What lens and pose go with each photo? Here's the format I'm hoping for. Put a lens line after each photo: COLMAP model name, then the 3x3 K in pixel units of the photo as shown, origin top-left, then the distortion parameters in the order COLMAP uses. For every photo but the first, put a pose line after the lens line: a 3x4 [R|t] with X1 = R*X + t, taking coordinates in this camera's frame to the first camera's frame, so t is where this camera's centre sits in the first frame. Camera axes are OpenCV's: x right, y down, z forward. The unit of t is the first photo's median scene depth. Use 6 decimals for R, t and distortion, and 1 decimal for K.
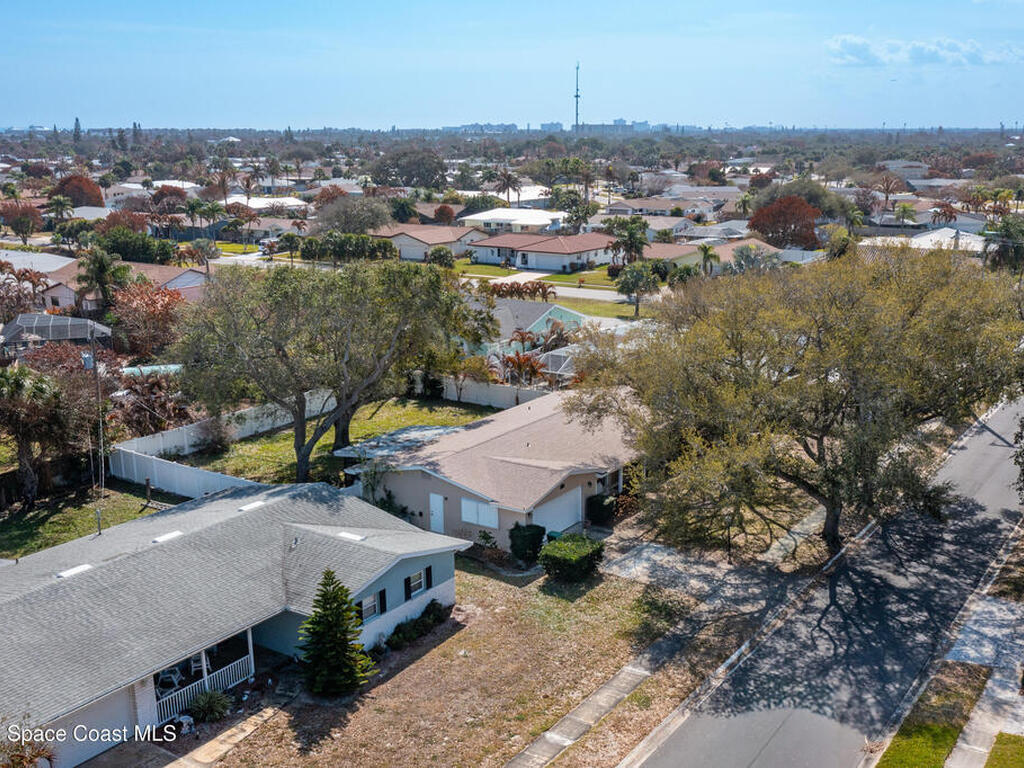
lens RADIAL K [[1055.1, 0, 512.0], [0, 1055.1, 384.0], [0, 0, 1]] dist [-0.002855, 0.011050]
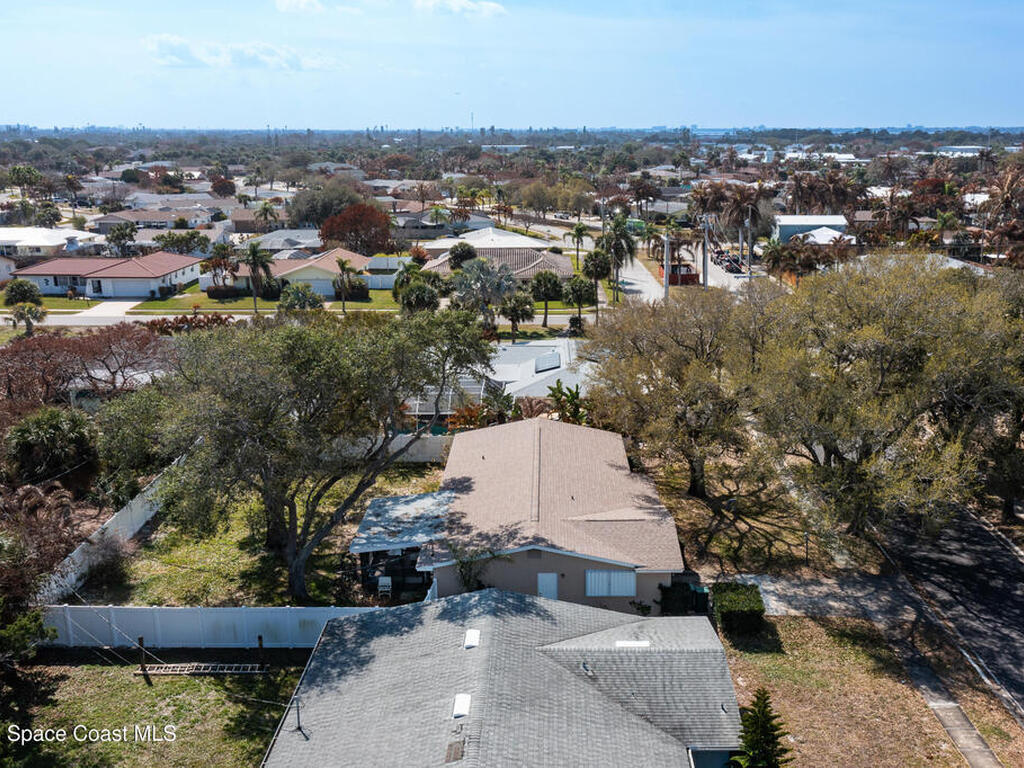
lens RADIAL K [[1055.1, 0, 512.0], [0, 1055.1, 384.0], [0, 0, 1]] dist [-0.002855, 0.011050]
pose [[0.850619, -0.124210, 0.510900, -0.490851], [0.125097, 0.991602, 0.032799, -0.077687], [-0.510684, 0.036012, 0.859014, 0.243311]]
